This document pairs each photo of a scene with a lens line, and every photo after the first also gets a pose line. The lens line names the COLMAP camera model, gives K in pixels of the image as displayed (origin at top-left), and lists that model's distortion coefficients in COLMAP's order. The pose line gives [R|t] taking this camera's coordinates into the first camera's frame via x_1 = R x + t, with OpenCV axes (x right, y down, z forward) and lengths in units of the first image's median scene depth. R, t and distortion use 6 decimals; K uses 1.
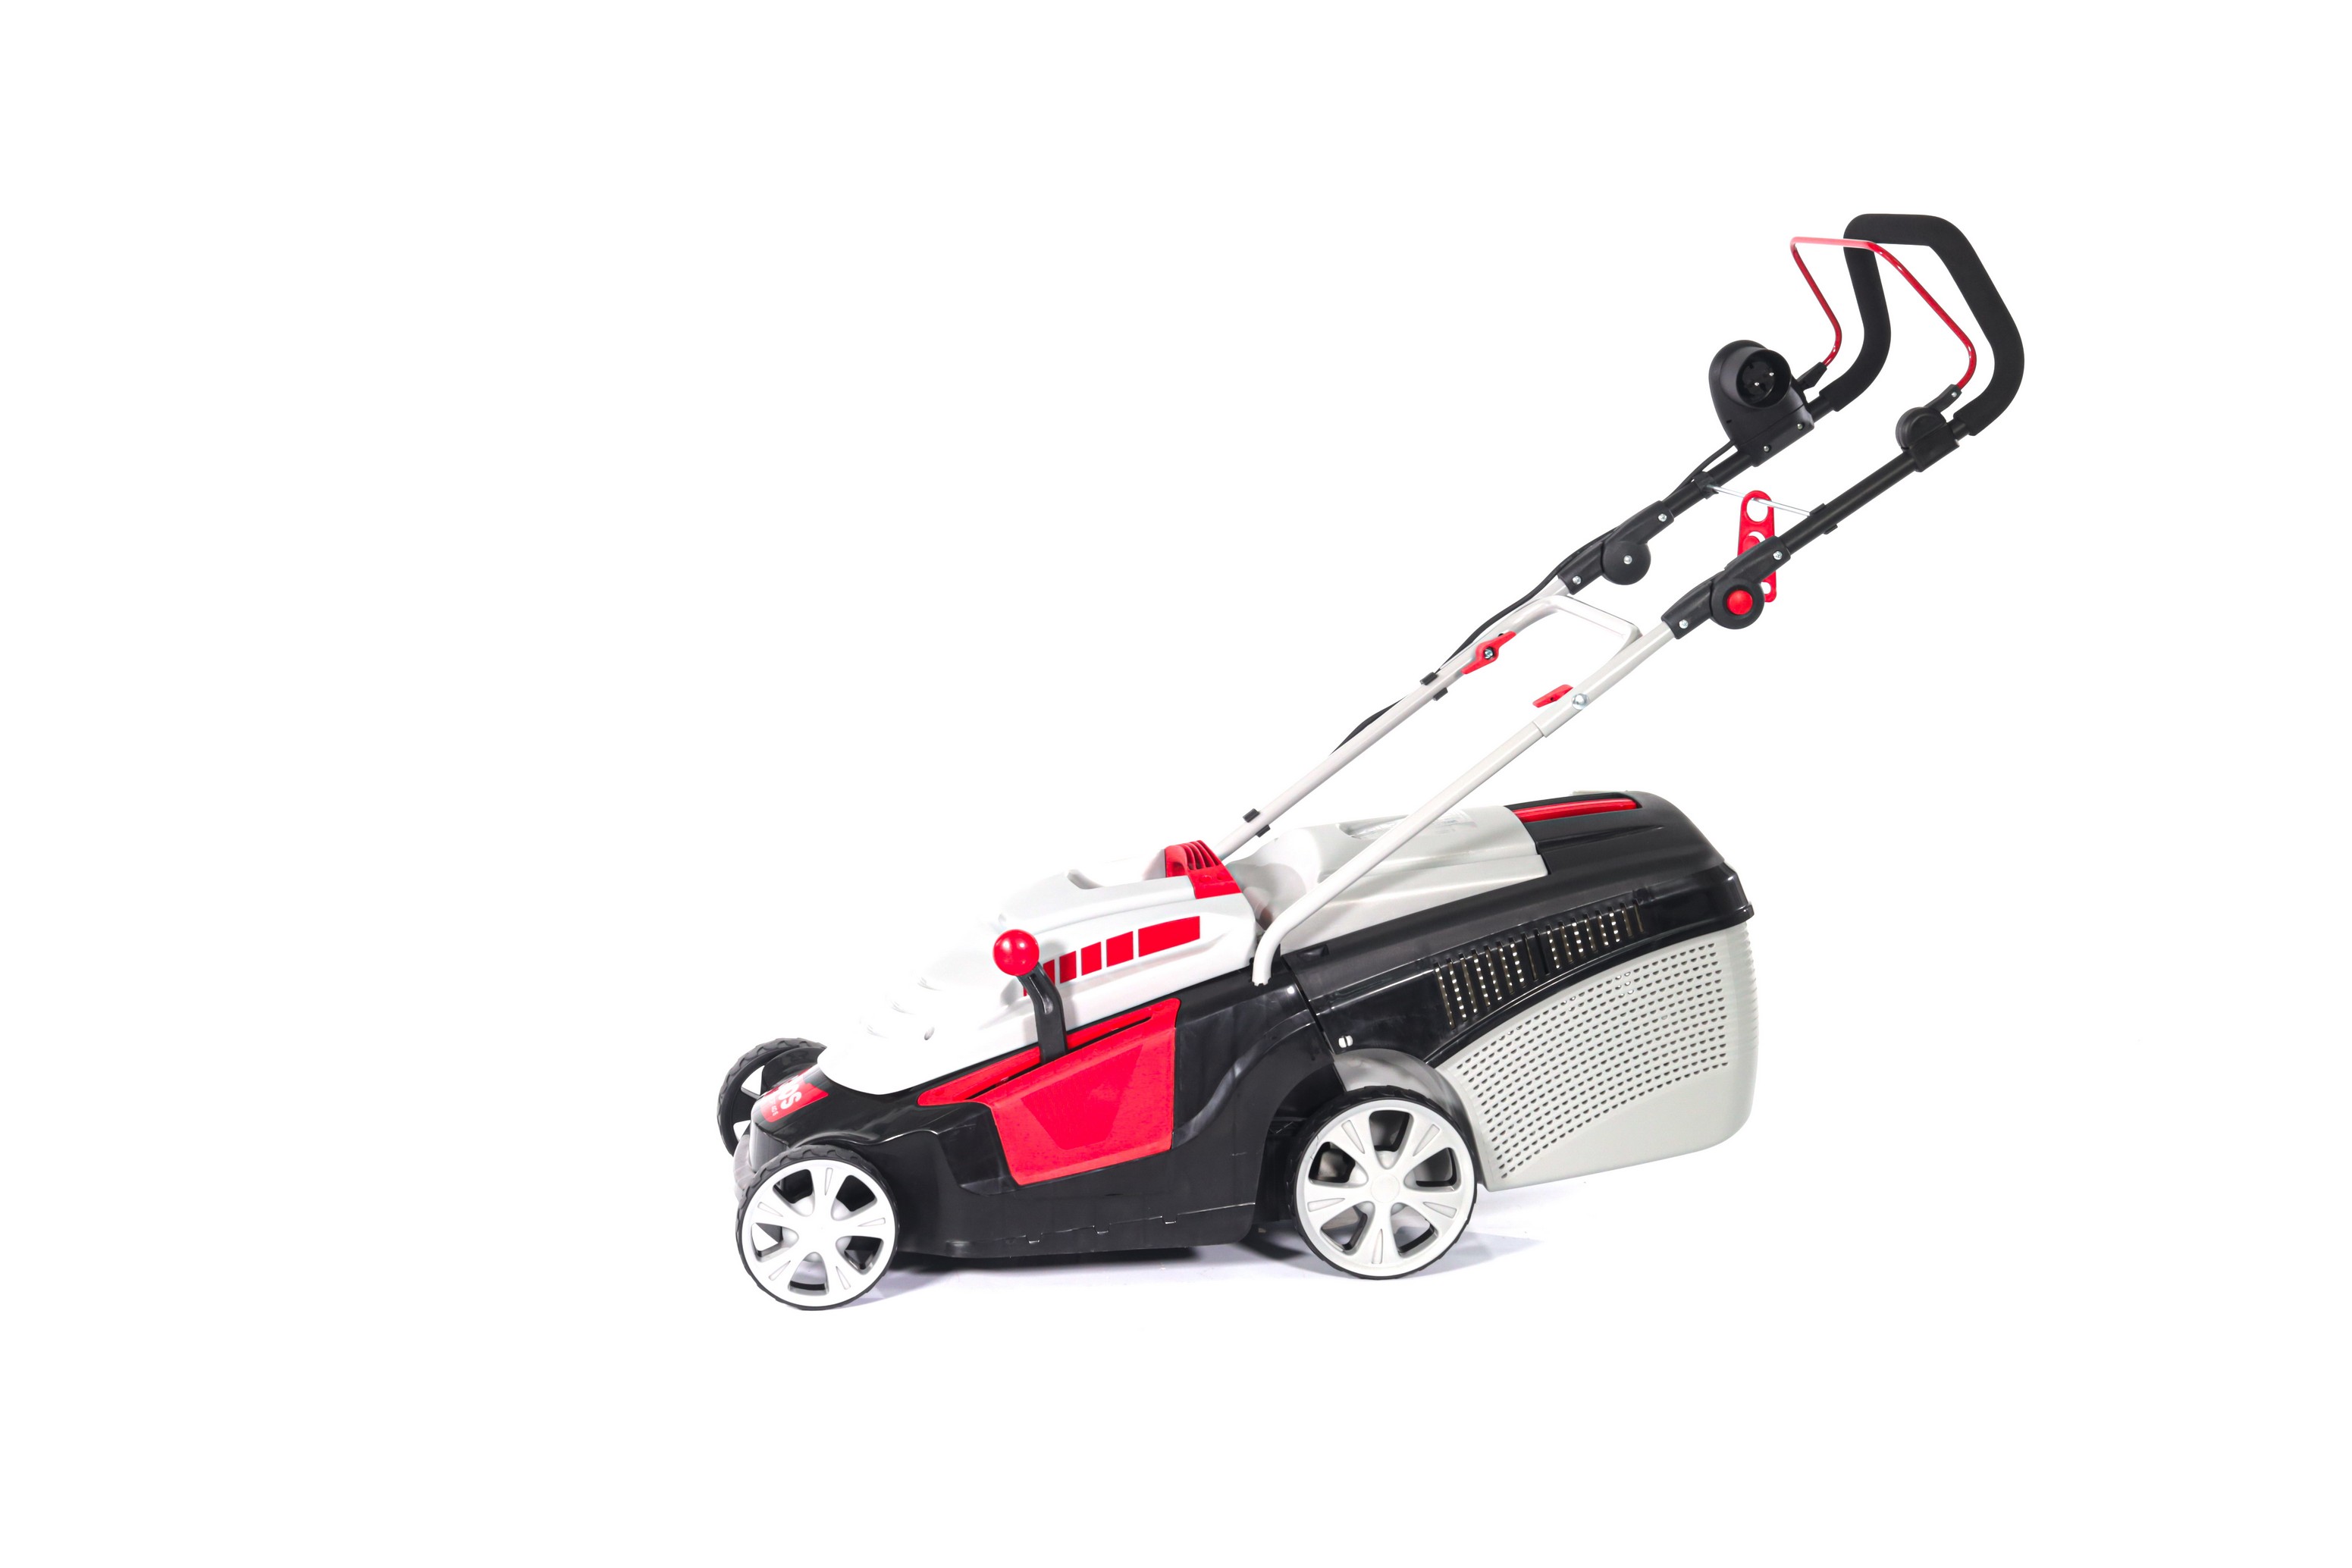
lens RADIAL K [[3673.8, 0, 1176.0], [0, 3673.8, 784.0], [0, 0, 1]] dist [0.019916, 0.004697]
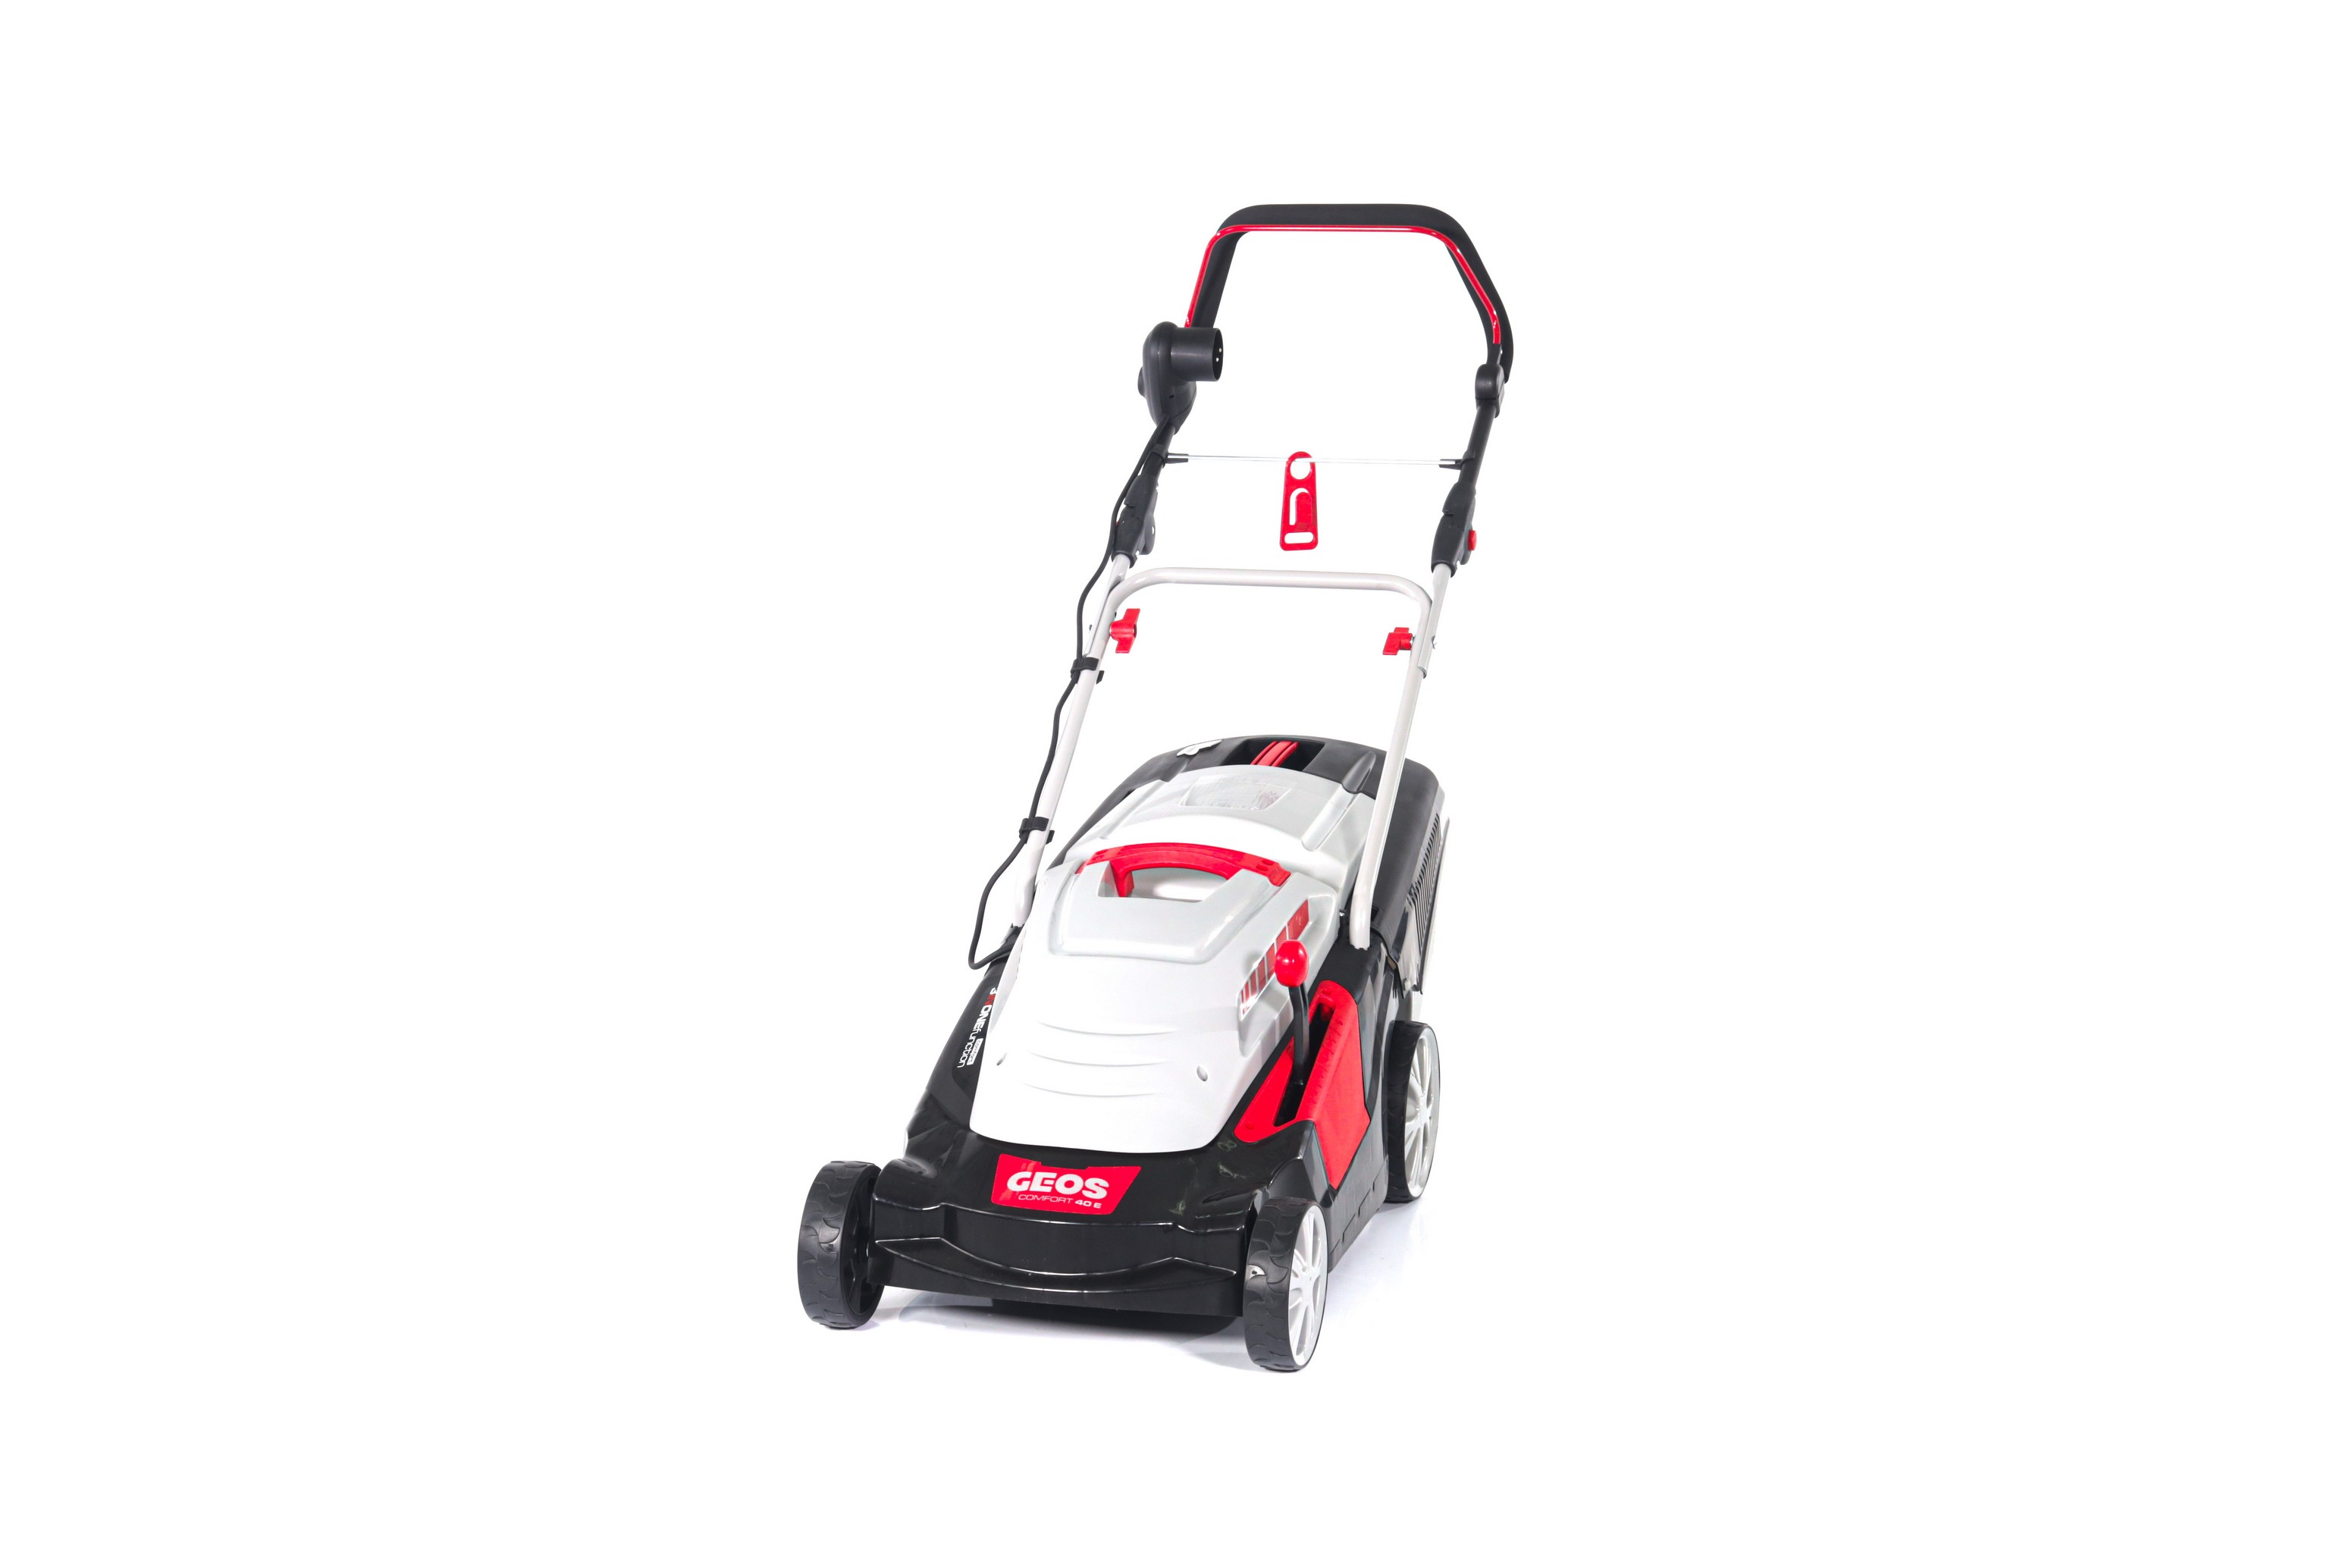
lens RADIAL K [[3673.8, 0, 1176.0], [0, 3673.8, 784.0], [0, 0, 1]] dist [0.019916, 0.004697]
pose [[0.422189, -0.163593, 0.891624, -0.923502], [0.155876, 0.982032, 0.106373, -0.111259], [-0.893005, 0.094073, 0.440104, 0.580056]]
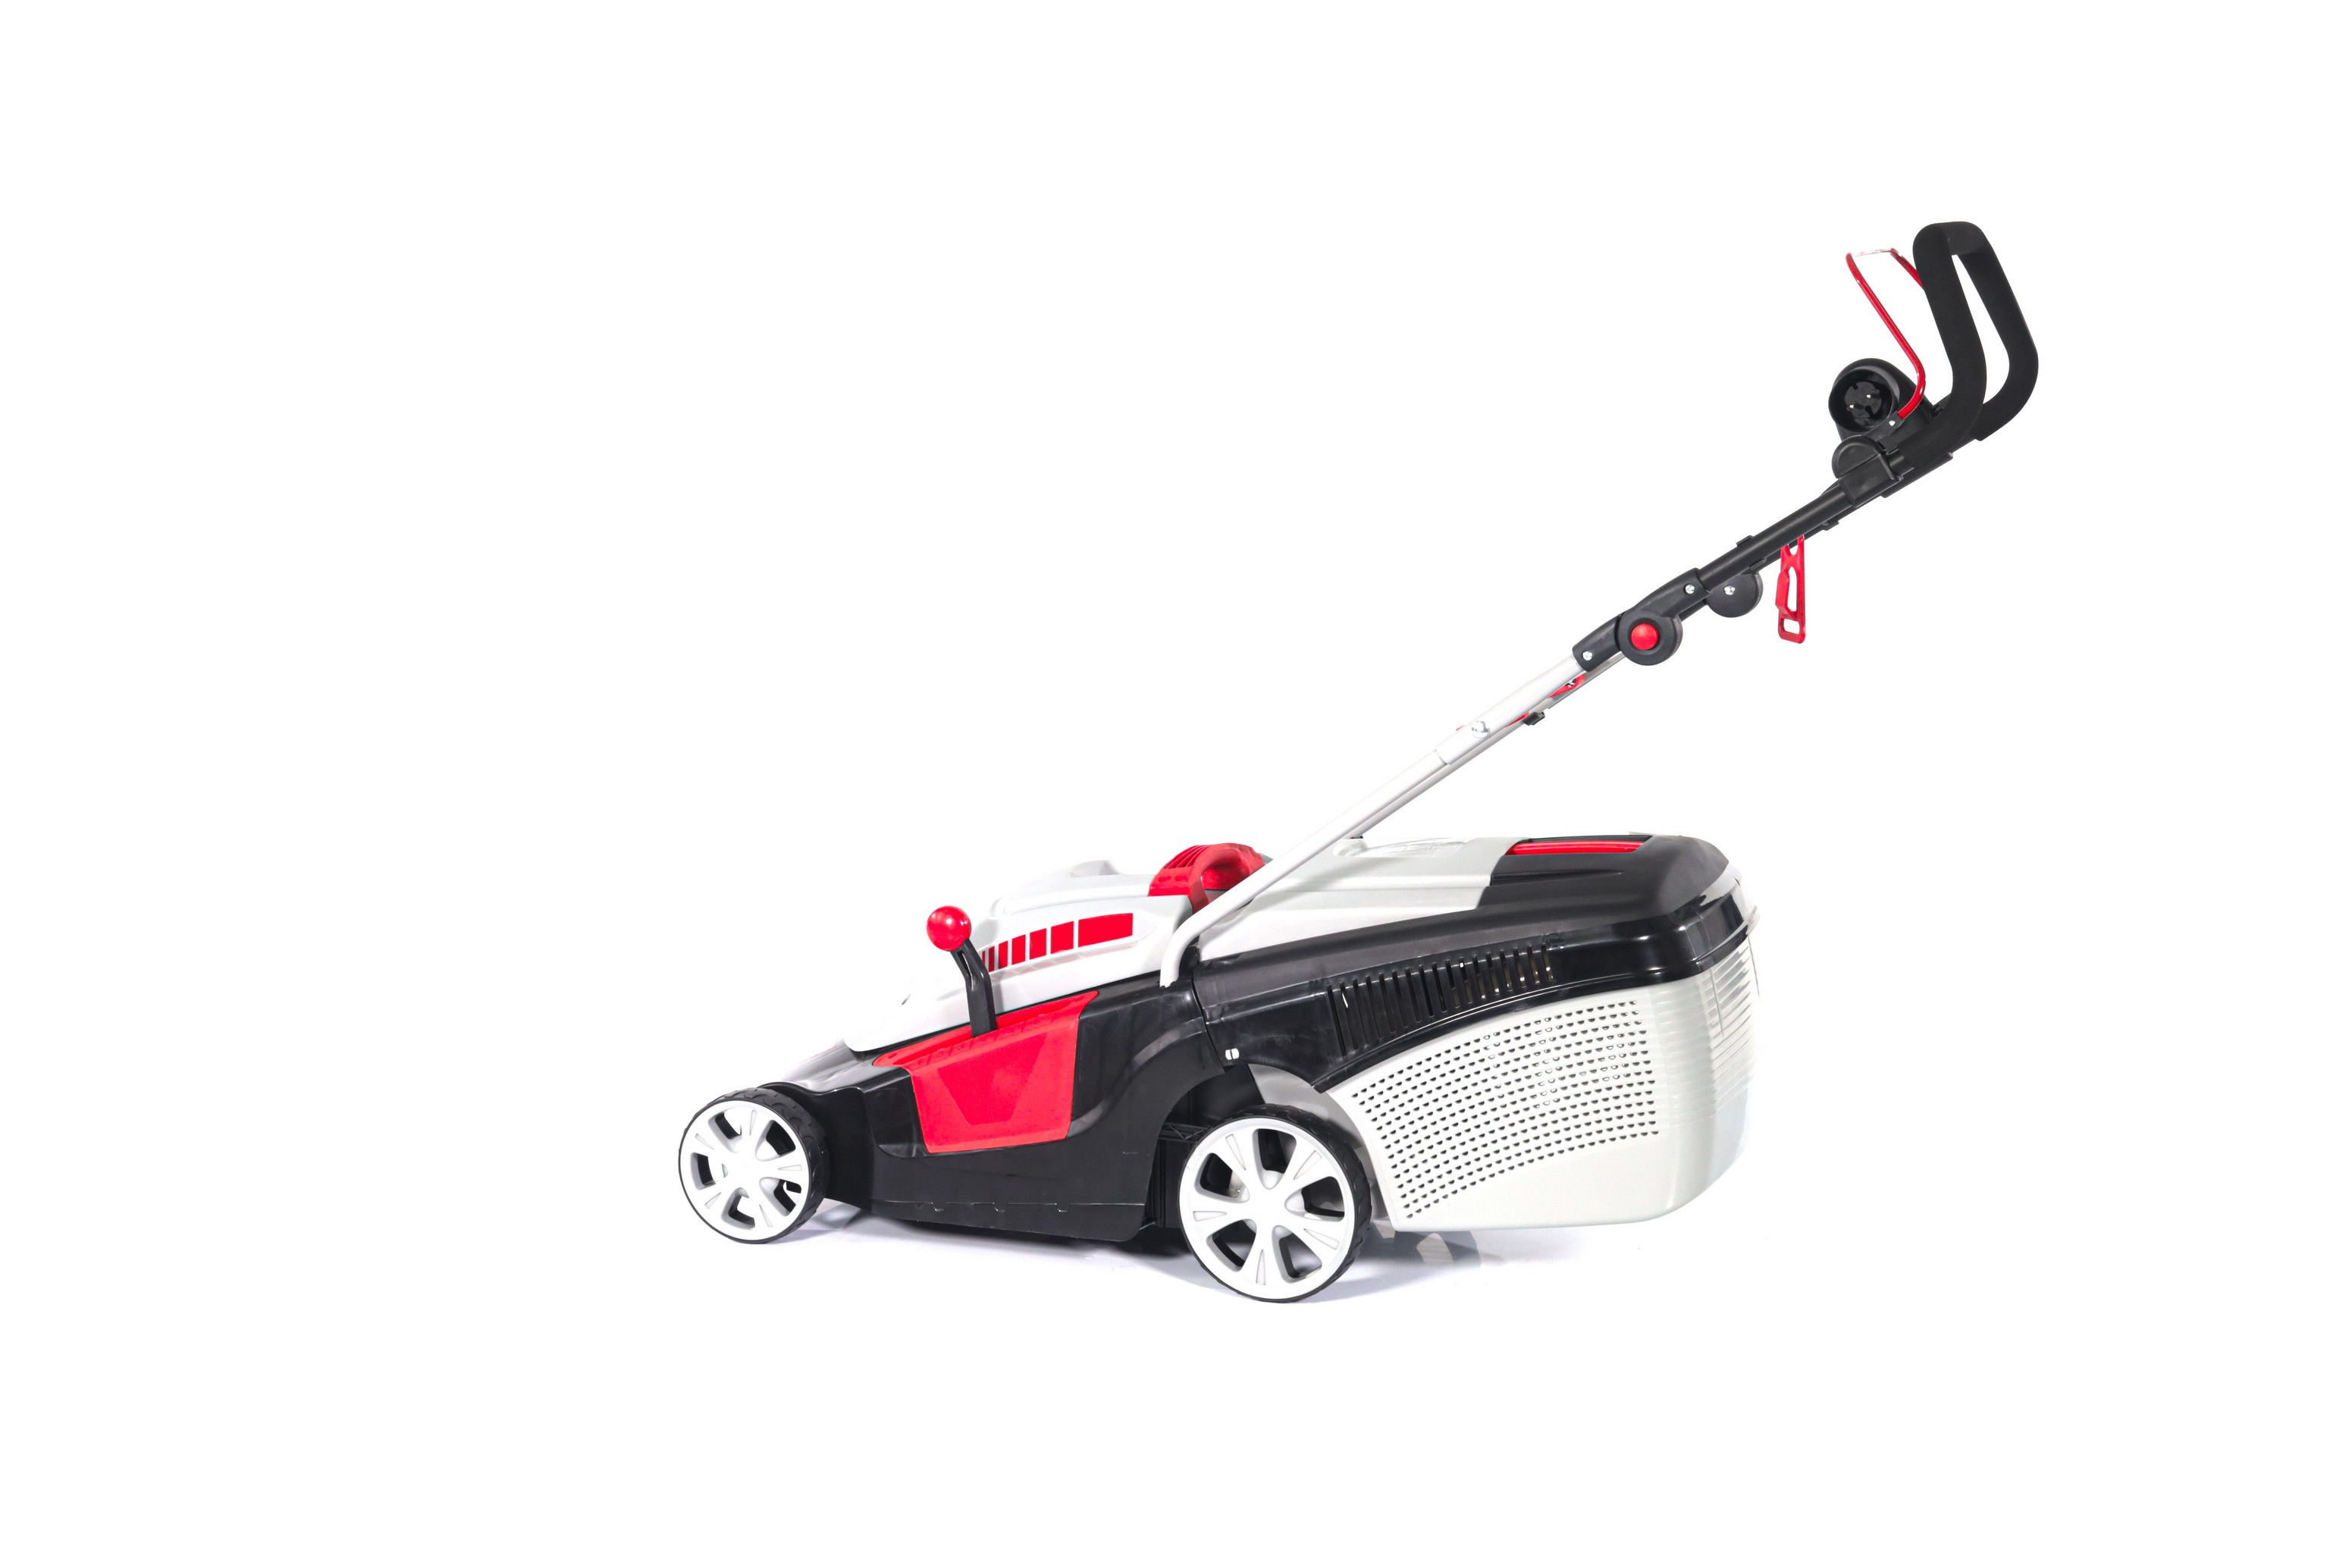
lens RADIAL K [[3673.8, 0, 1176.0], [0, 3673.8, 784.0], [0, 0, 1]] dist [0.019916, 0.004697]
pose [[0.864188, 0.085244, -0.495895, 0.513483], [-0.086442, 0.996044, 0.020578, -0.021016], [0.495688, 0.025082, 0.868138, 0.133456]]
